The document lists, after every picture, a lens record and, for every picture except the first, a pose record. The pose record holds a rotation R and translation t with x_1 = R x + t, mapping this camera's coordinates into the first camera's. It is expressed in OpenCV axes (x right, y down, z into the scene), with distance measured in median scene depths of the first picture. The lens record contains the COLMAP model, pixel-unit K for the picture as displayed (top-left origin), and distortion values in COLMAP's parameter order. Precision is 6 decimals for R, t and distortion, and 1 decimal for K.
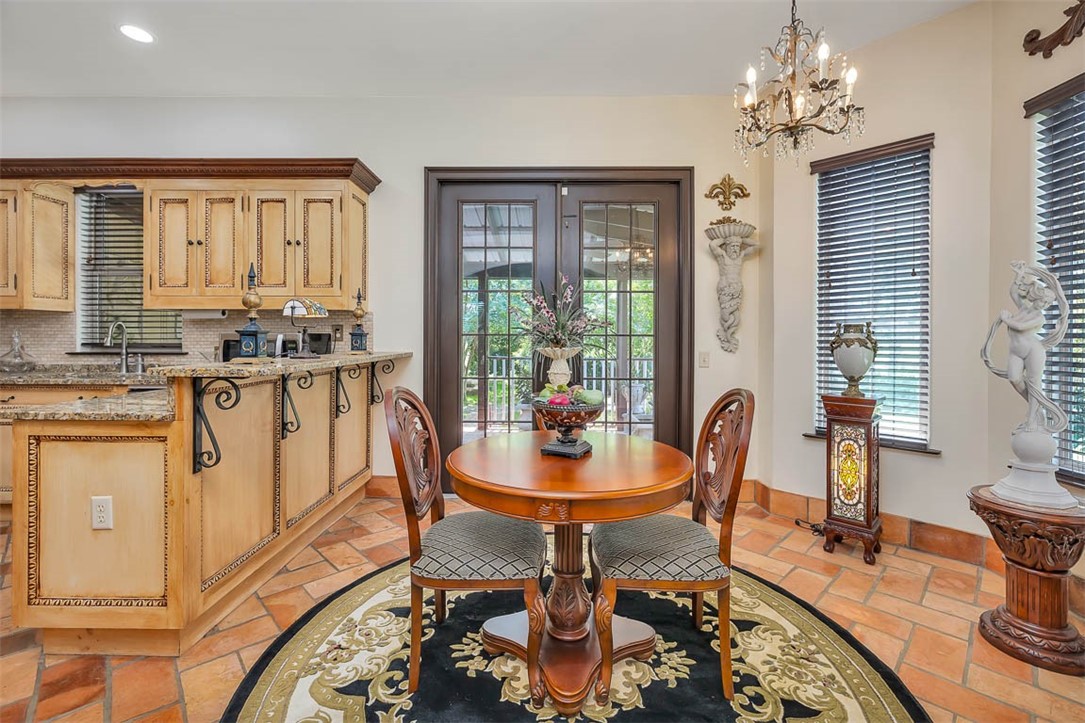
lens RADIAL K [[457.6, 0, 537.8], [0, 457.6, 336.8], [0, 0, 1]] dist [-0.000558, -0.000087]
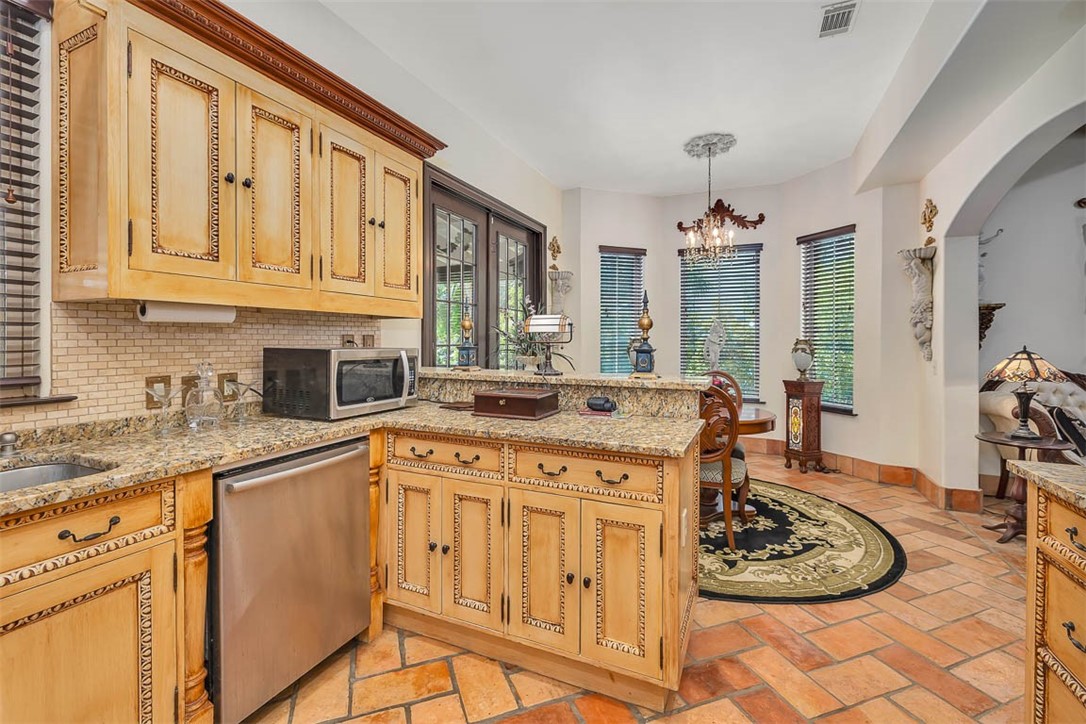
lens RADIAL K [[466.1, 0, 546.4], [0, 466.1, 343.2], [0, 0, 1]] dist [-0.000384, 0.000136]
pose [[0.410066, -0.007125, 0.912028, -1.084780], [0.001300, 0.999973, 0.007228, -0.020905], [-0.912055, -0.001778, 0.410064, 0.449114]]
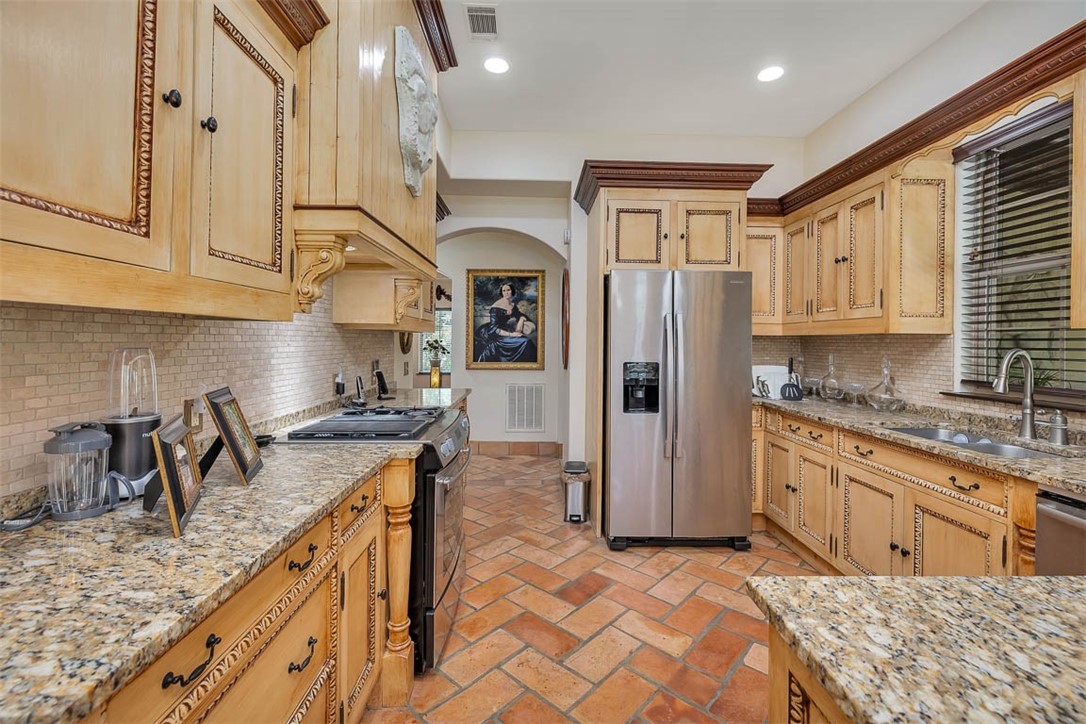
lens RADIAL K [[466.1, 0, 546.4], [0, 466.1, 343.2], [0, 0, 1]] dist [-0.000384, 0.000136]
pose [[0.038795, 0.003125, -0.999242, -0.363570], [-0.010823, 0.999938, 0.002707, -0.039713], [0.999189, 0.010709, 0.038827, 0.392962]]
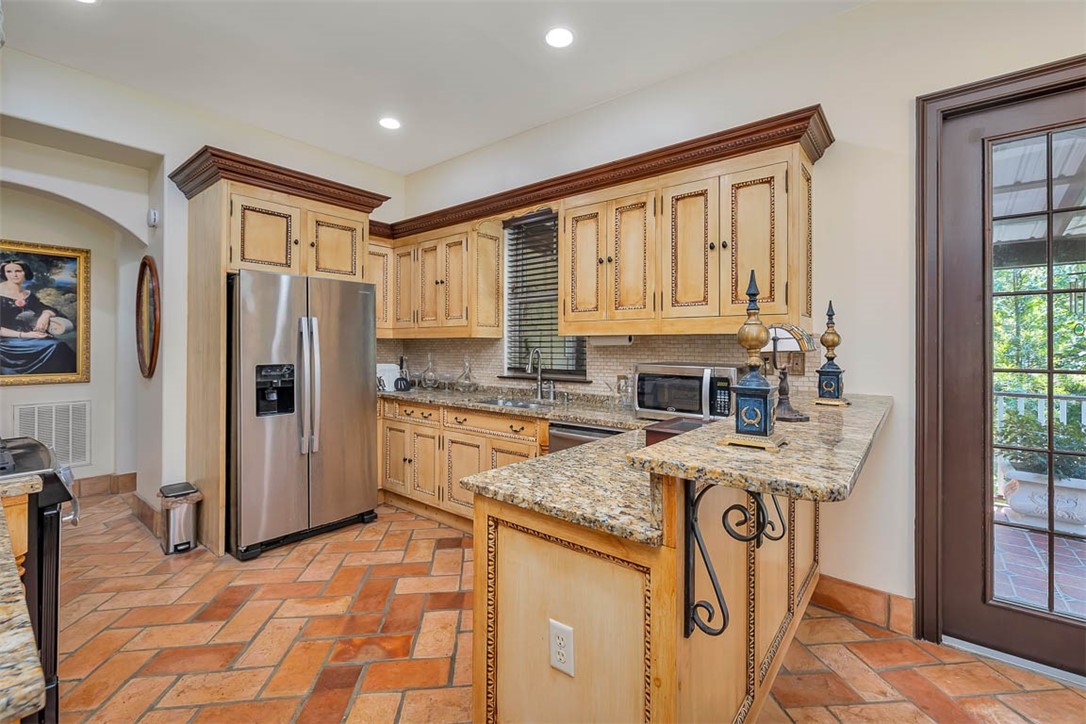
lens RADIAL K [[466.1, 0, 546.4], [0, 466.1, 343.2], [0, 0, 1]] dist [-0.000384, 0.000136]
pose [[0.783933, -0.002857, -0.620839, -0.277361], [-0.002572, 0.999966, -0.007850, -0.037963], [0.620840, 0.007751, 0.783899, 0.223321]]
